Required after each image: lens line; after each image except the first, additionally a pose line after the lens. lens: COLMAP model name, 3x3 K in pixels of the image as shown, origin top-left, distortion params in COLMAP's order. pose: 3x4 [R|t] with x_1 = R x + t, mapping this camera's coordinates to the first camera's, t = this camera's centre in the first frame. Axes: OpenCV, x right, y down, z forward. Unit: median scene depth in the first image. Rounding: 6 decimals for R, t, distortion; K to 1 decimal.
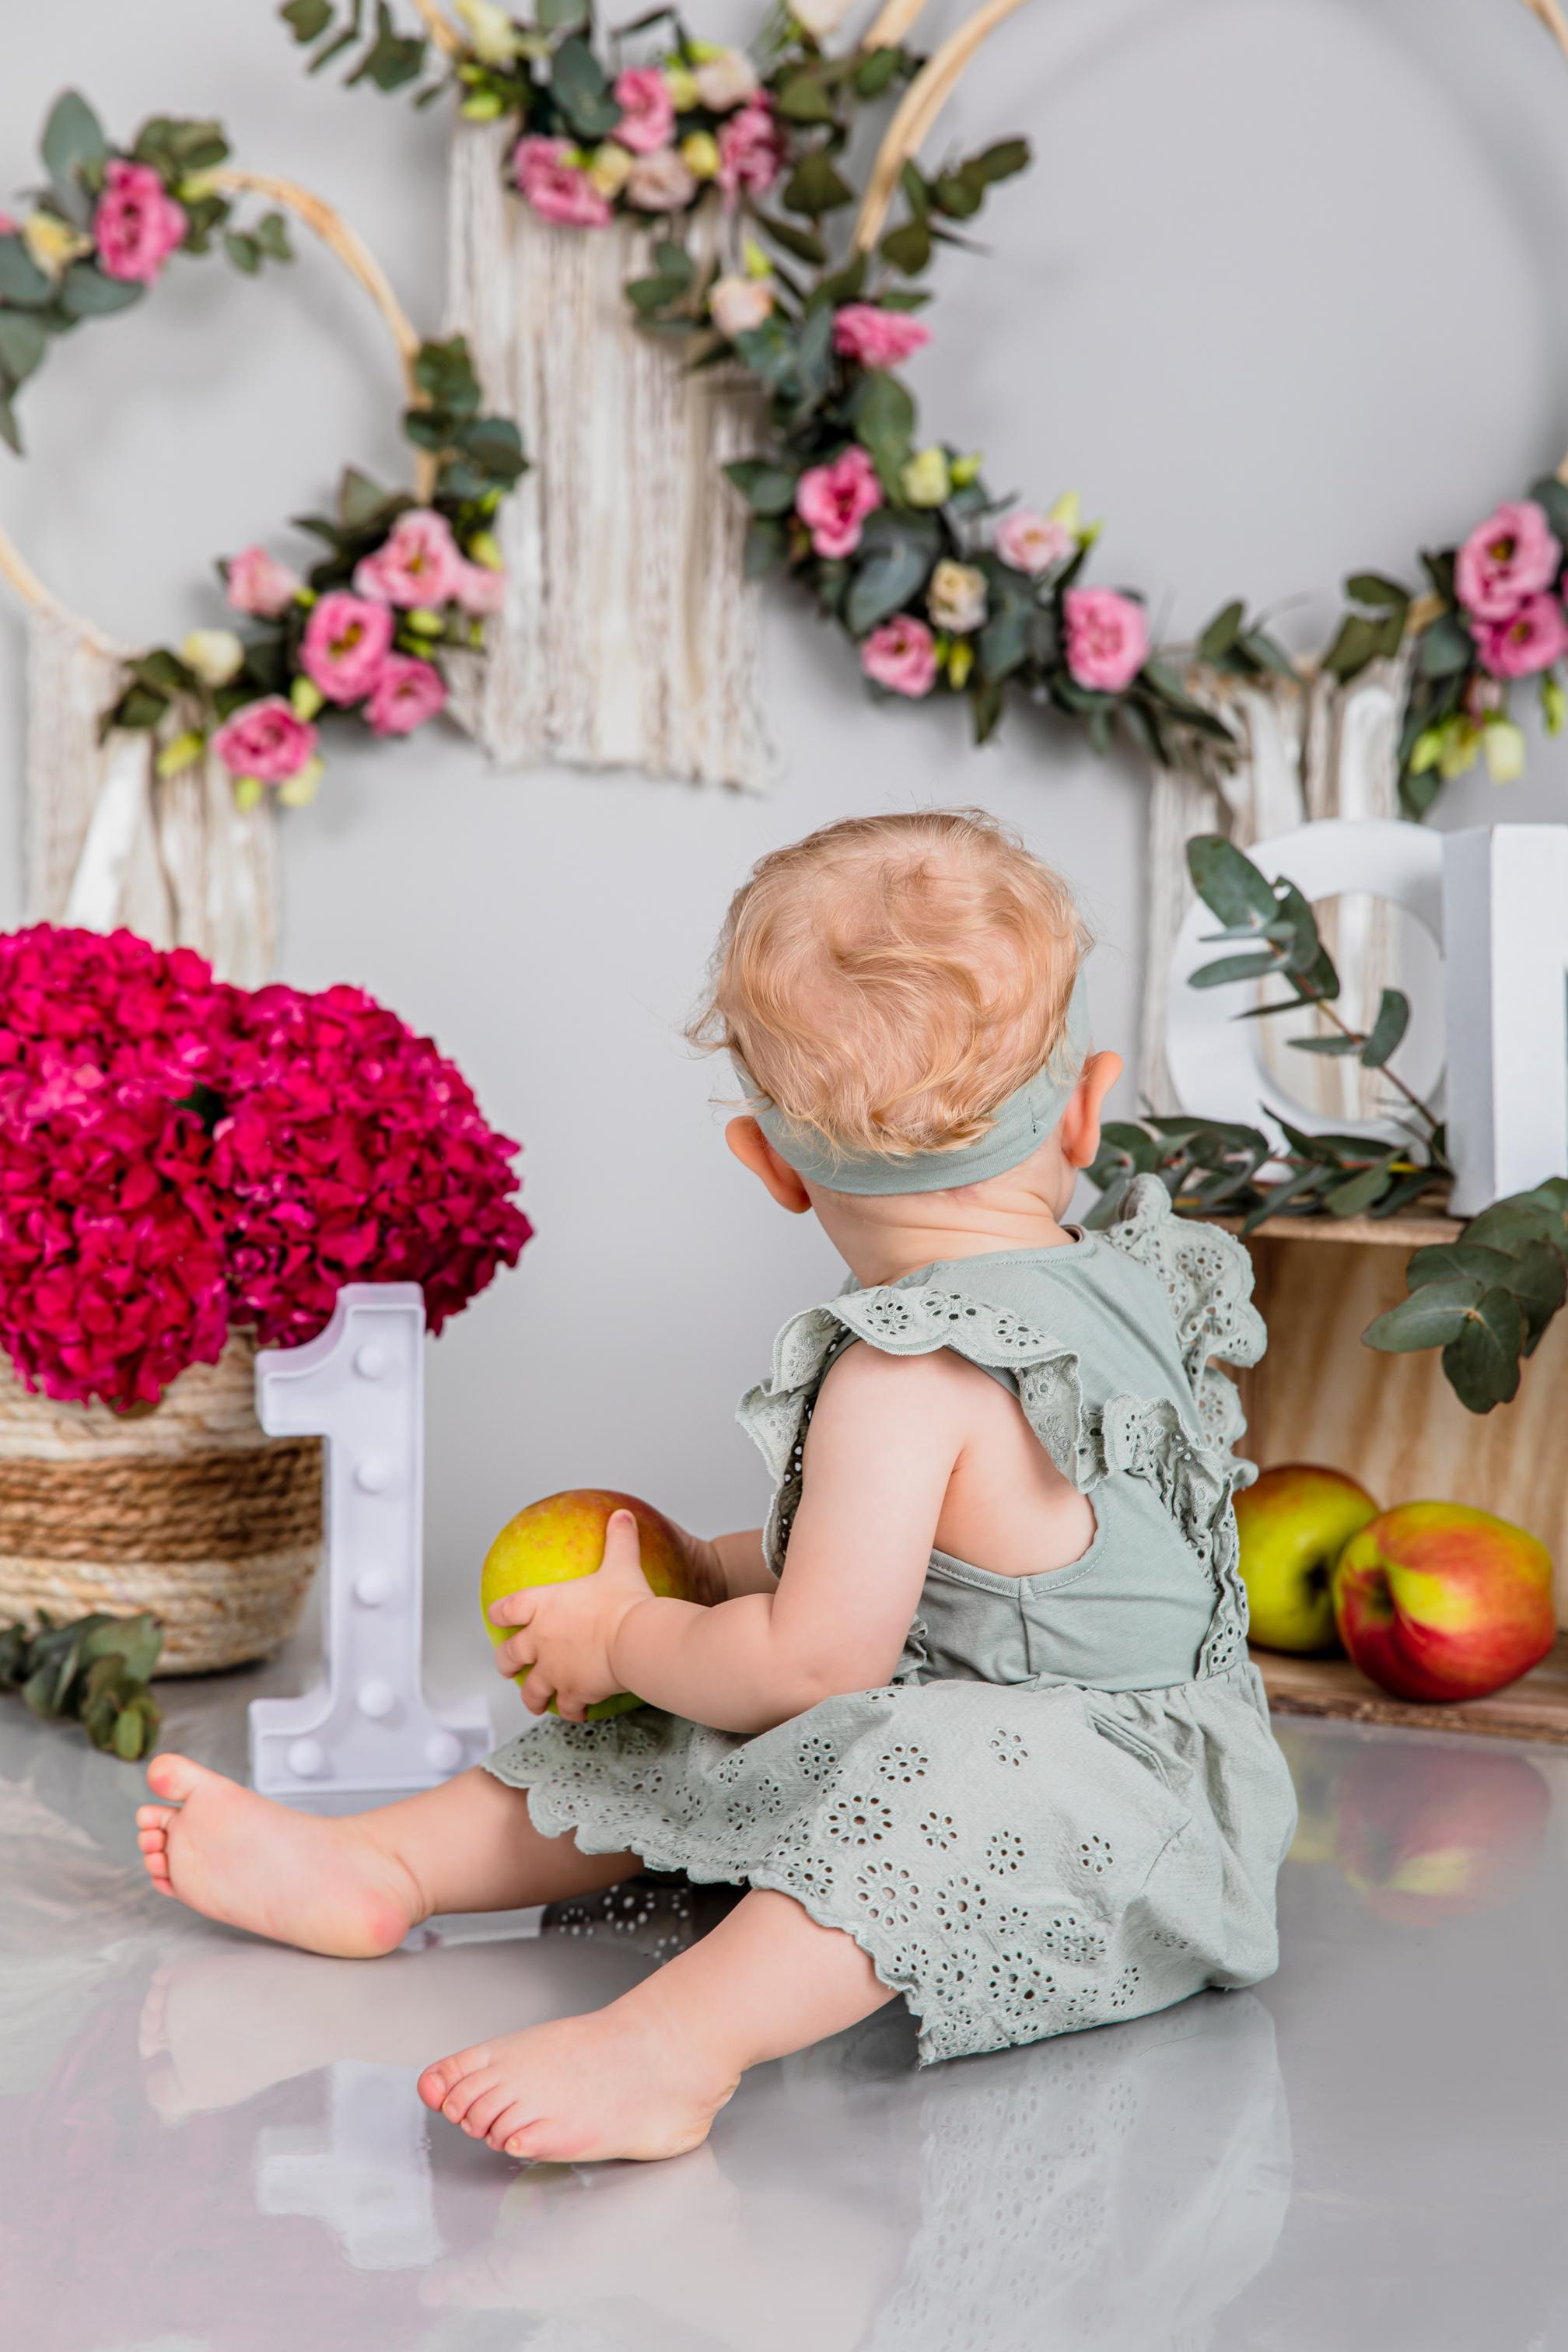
lens RADIAL K [[4195.2, 0, 787.3], [0, 4195.2, 1182.2], [0, 0, 1]] dist [0.189835, 0.026999]
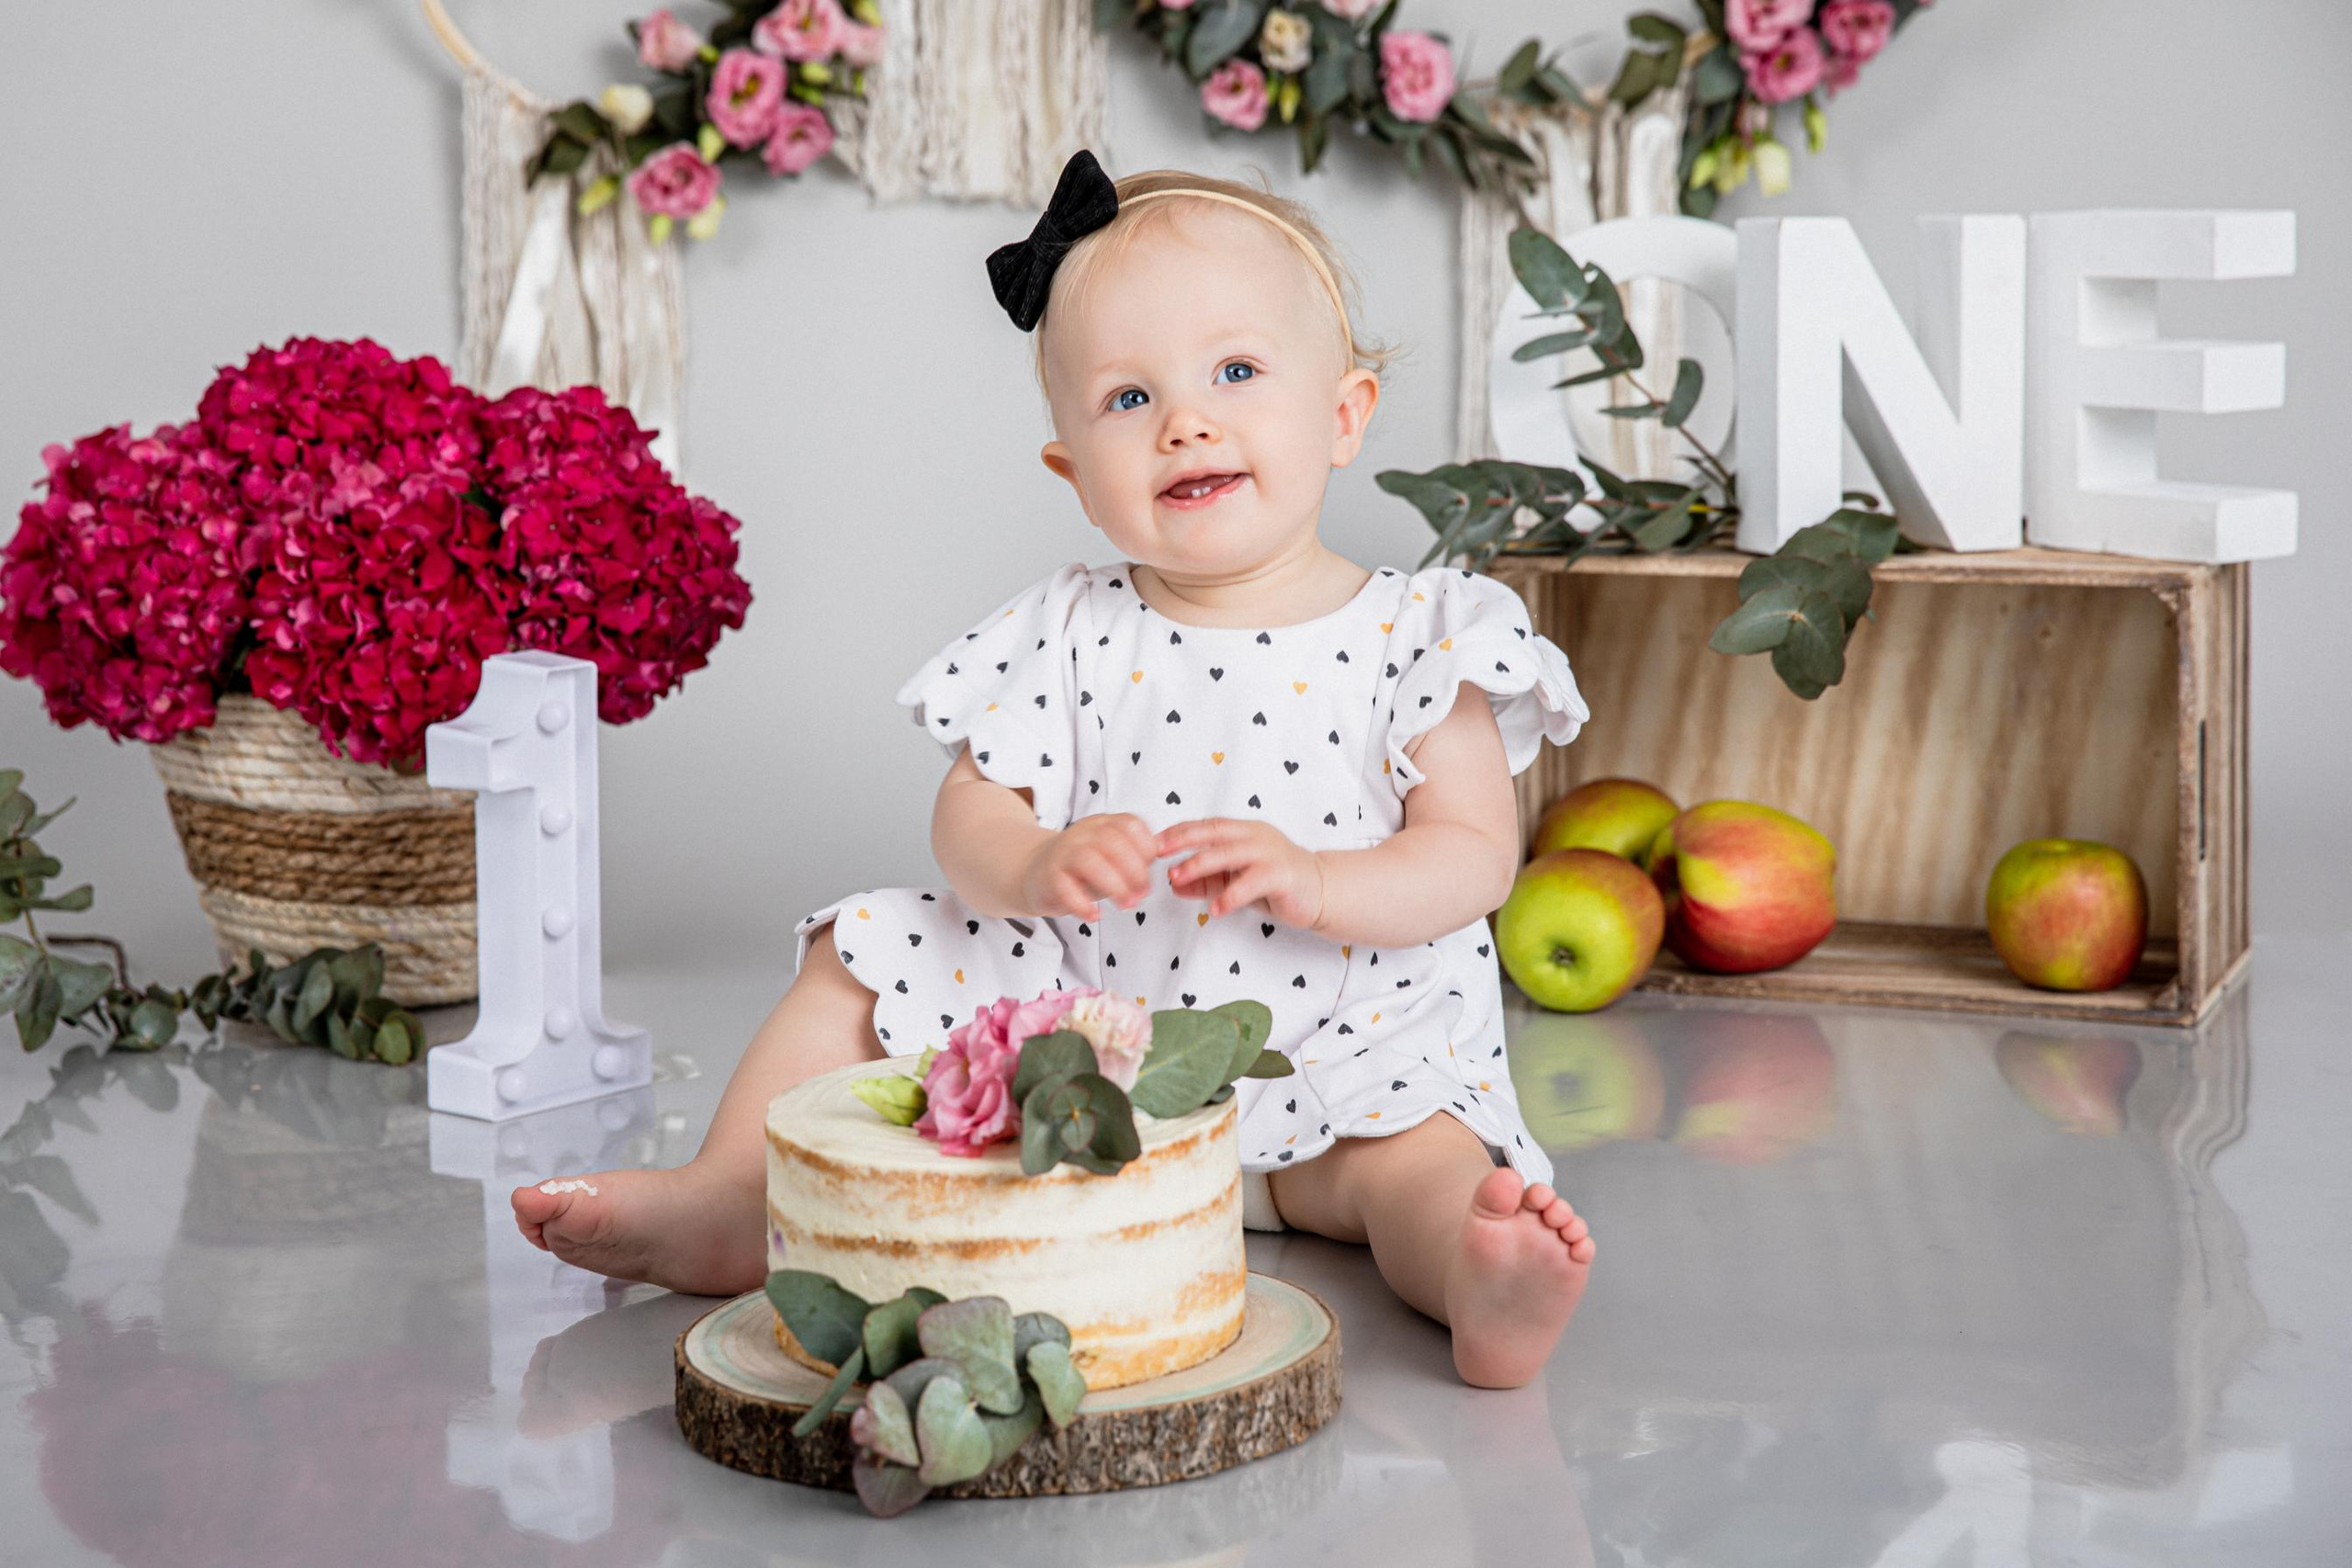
lens RADIAL K [[4188.2, 0, 1108.3], [0, 4188.2, 524.3], [0, 0, 1]] dist [0.187029, 0.048814]
pose [[0.999700, -0.021503, 0.011712, -0.023182], [0.021911, 0.999116, -0.035880, 0.029791], [-0.010930, 0.036126, 0.999287, -0.120335]]
